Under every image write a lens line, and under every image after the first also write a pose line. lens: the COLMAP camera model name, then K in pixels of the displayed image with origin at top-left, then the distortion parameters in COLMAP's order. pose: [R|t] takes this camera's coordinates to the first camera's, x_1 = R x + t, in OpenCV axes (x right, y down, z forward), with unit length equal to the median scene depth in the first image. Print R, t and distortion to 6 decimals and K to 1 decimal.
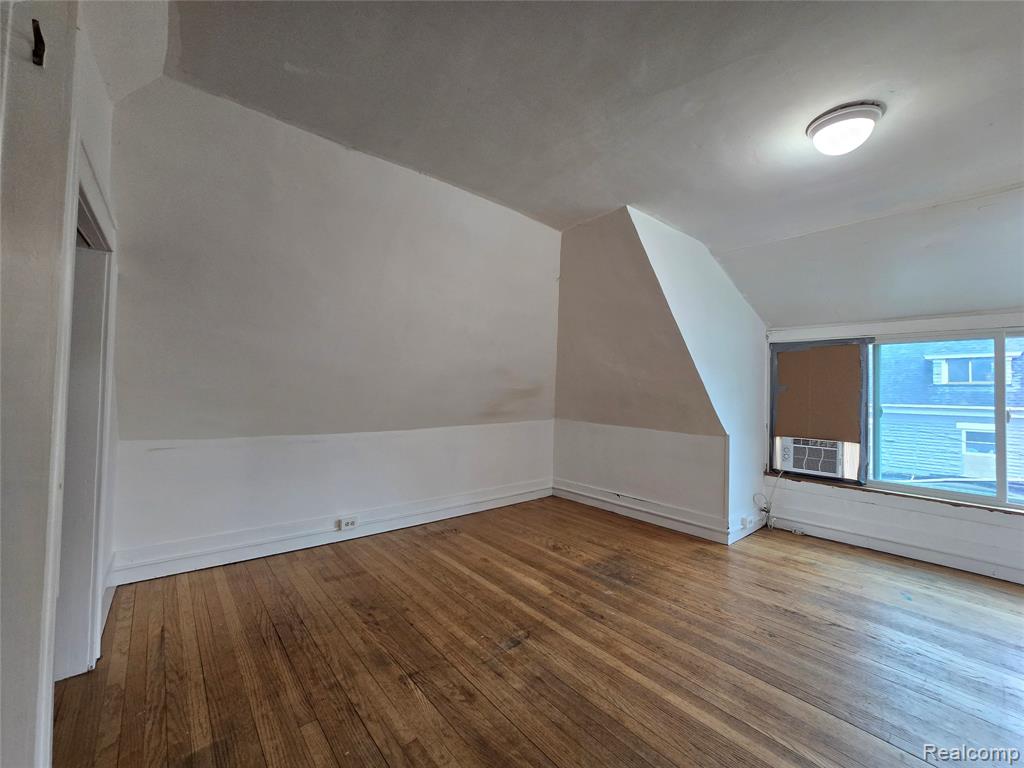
lens RADIAL K [[418.2, 0, 517.1], [0, 418.2, 381.6], [0, 0, 1]] dist [-0.001300, -0.000755]
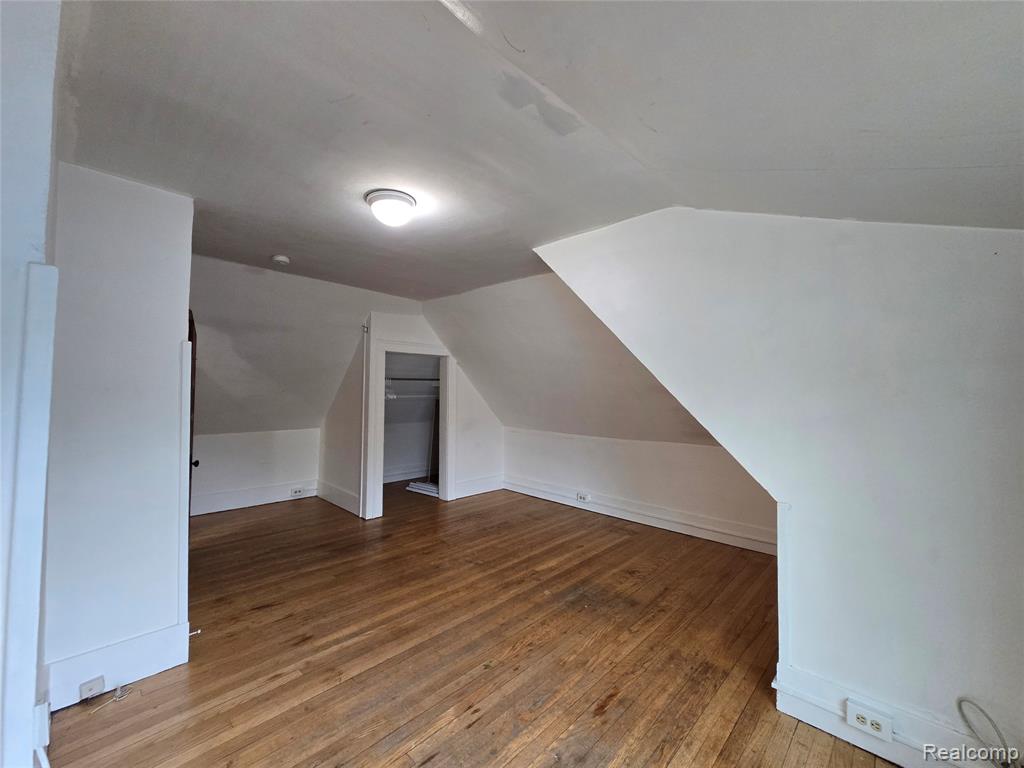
lens RADIAL K [[418.2, 0, 517.1], [0, 418.2, 381.6], [0, 0, 1]] dist [-0.001300, -0.000755]
pose [[0.111852, -0.036091, -0.993069, 1.277280], [0.006639, 0.999345, -0.035571, -0.015308], [0.993703, -0.002614, 0.112018, 0.765436]]
